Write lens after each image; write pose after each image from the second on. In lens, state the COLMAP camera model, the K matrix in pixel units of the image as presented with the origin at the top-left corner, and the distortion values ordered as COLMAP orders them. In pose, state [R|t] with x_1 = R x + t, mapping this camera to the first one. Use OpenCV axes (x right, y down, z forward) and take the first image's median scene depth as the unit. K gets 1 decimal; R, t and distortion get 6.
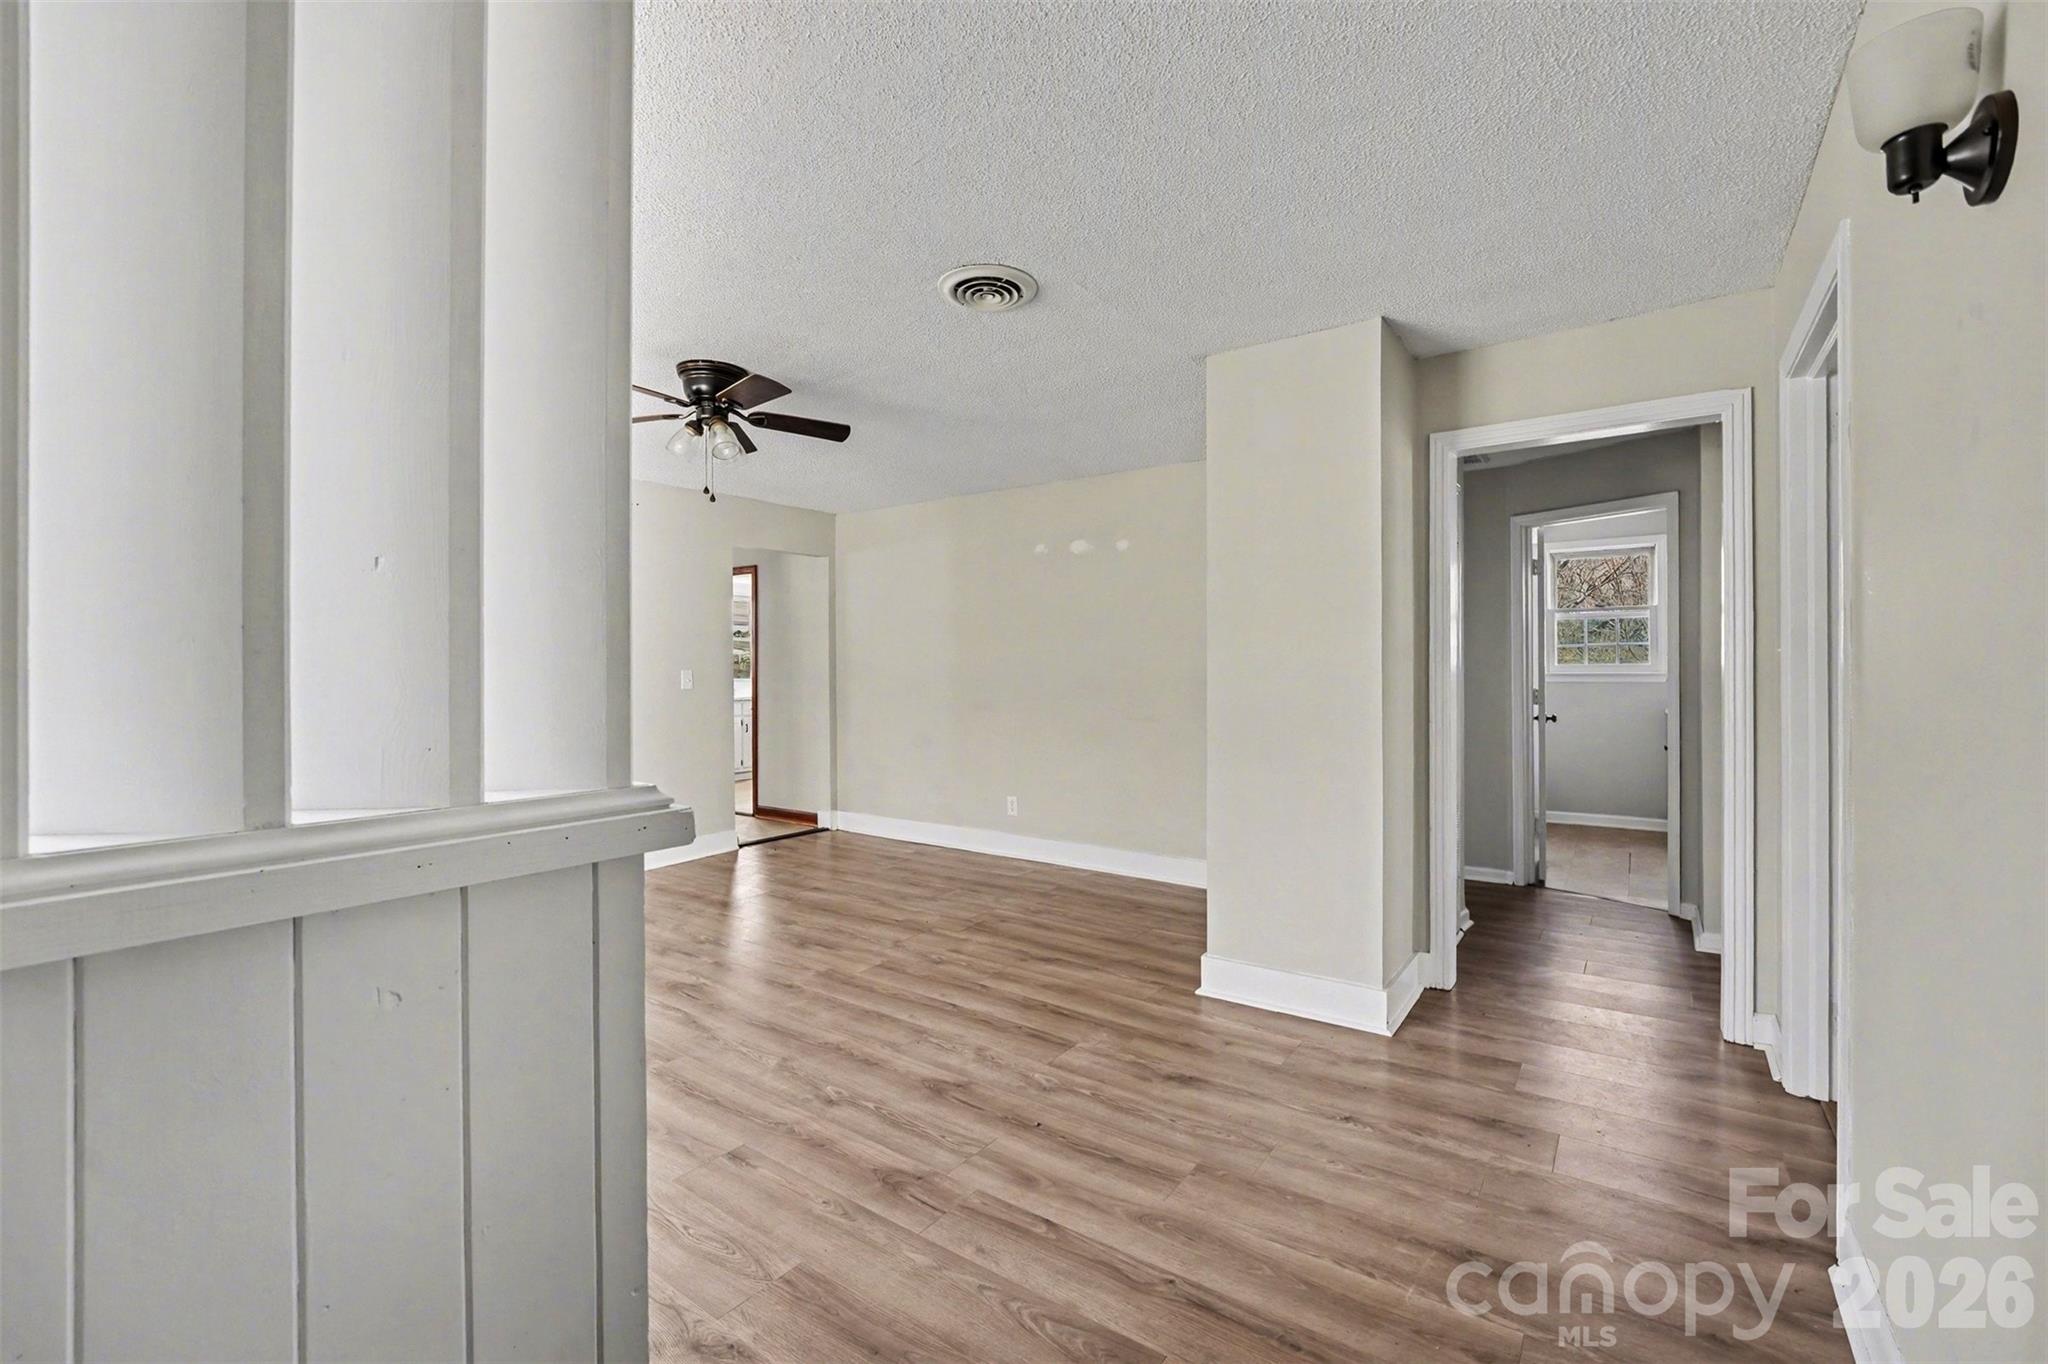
lens RADIAL K [[855.6, 0, 1036.0], [0, 855.6, 682.5], [0, 0, 1]] dist [-0.023314, 0.000018]
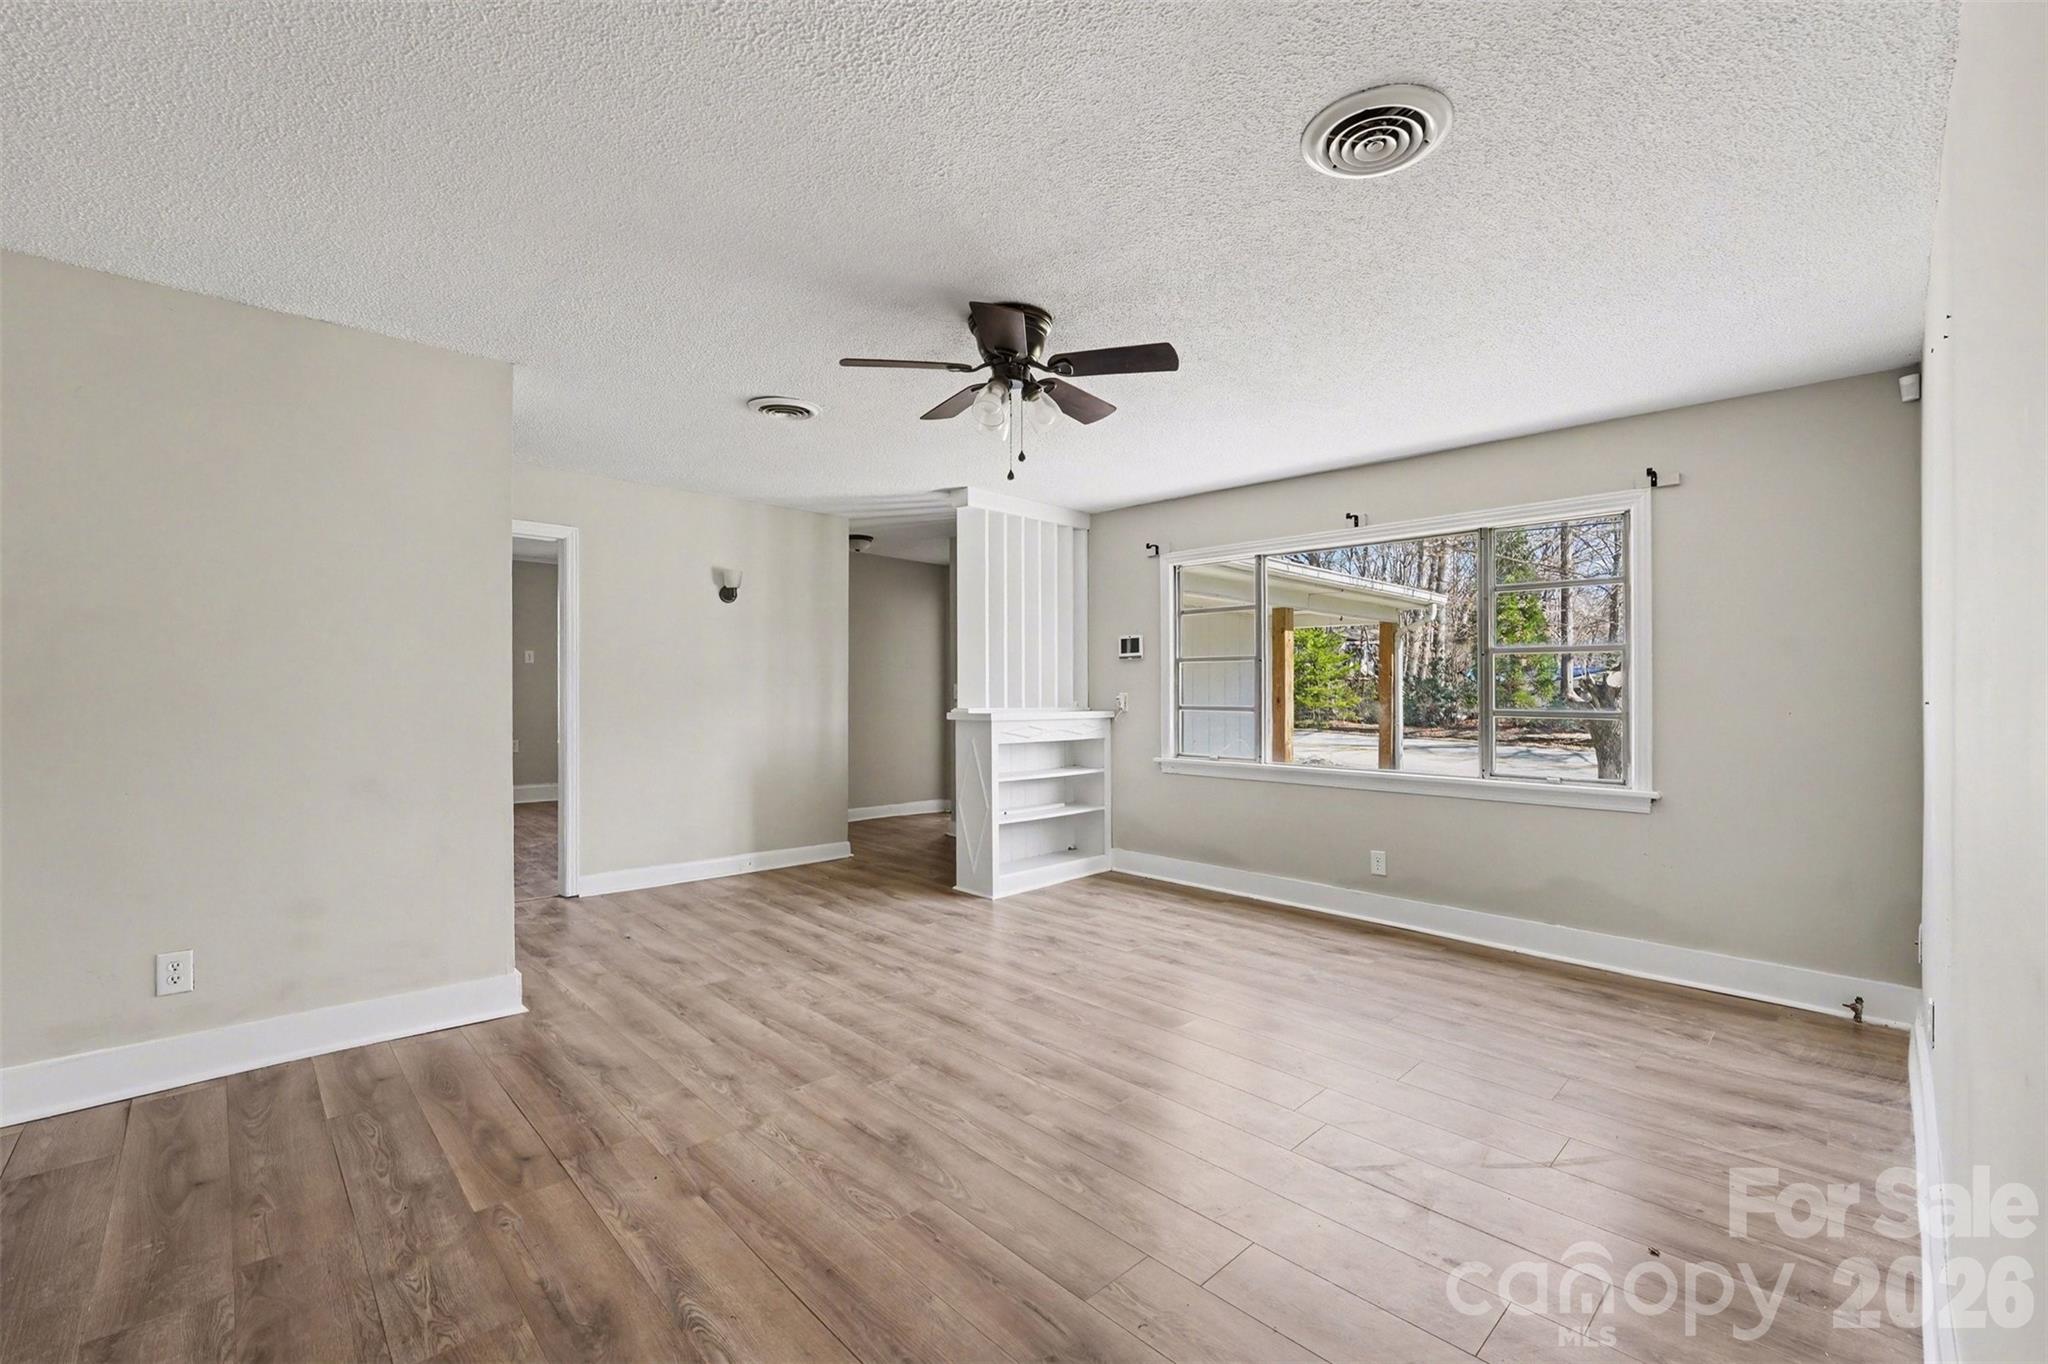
lens RADIAL K [[855.6, 0, 1036.0], [0, 855.6, 682.5], [0, 0, 1]] dist [-0.023314, 0.000018]
pose [[-0.986081, -0.004801, 0.166194, -0.496049], [-0.004537, 0.999988, 0.001972, -0.017868], [-0.166201, 0.001190, -0.986091, 1.673363]]
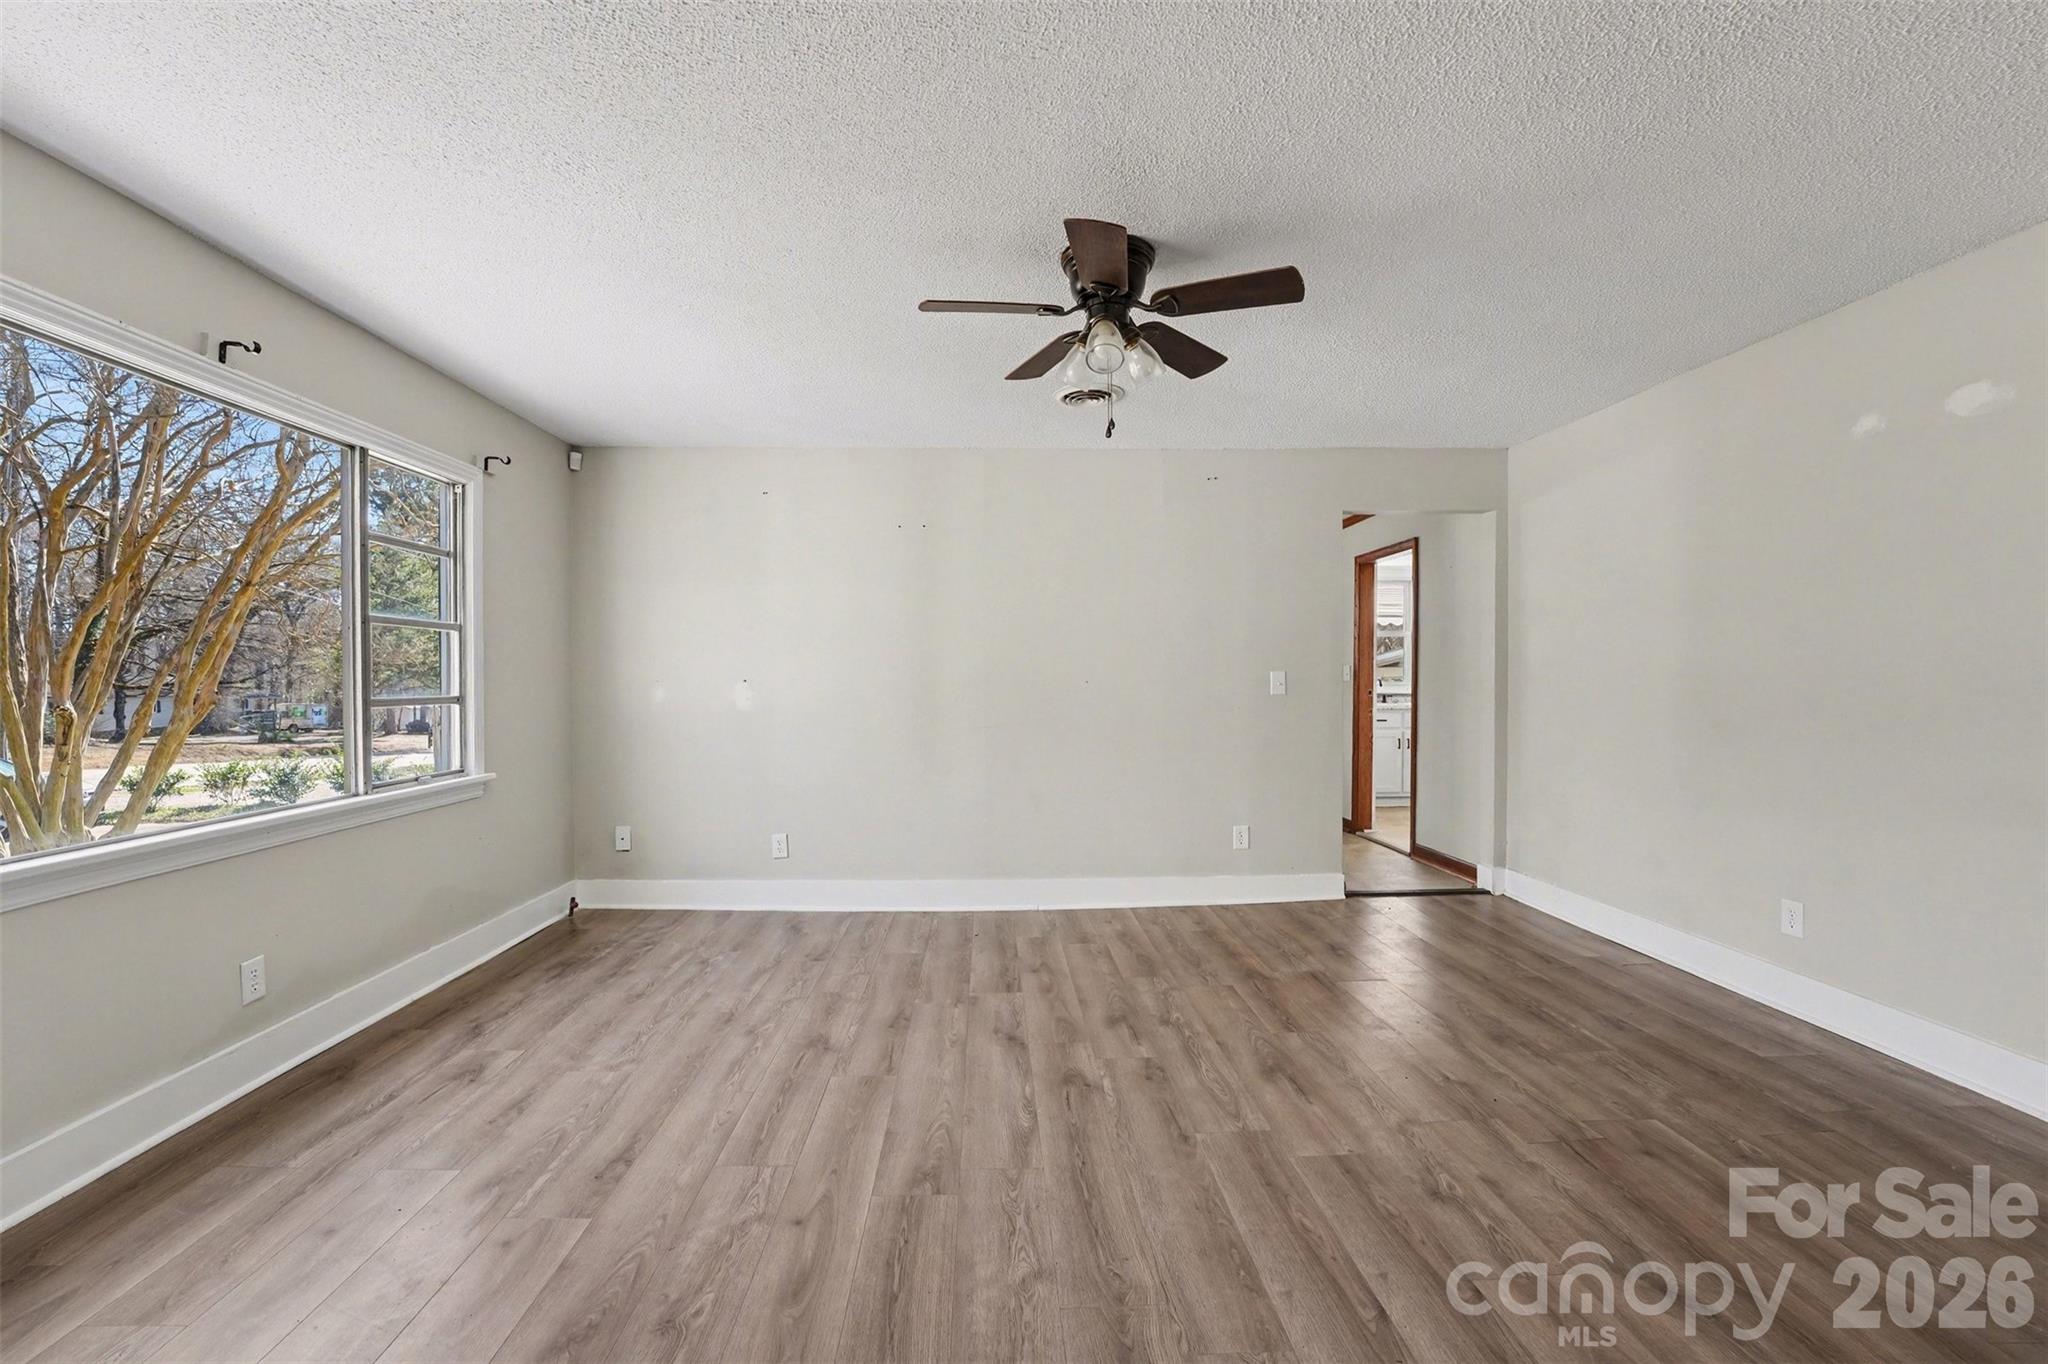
lens RADIAL K [[867.1, 0, 1028.6], [0, 867.1, 699.9], [0, 0, 1]] dist [-0.002309, -0.000143]
pose [[0.622277, 0.017431, -0.782603, 0.150660], [-0.005810, 0.999827, 0.017650, 0.000307], [0.782776, -0.006436, 0.622271, 0.444939]]
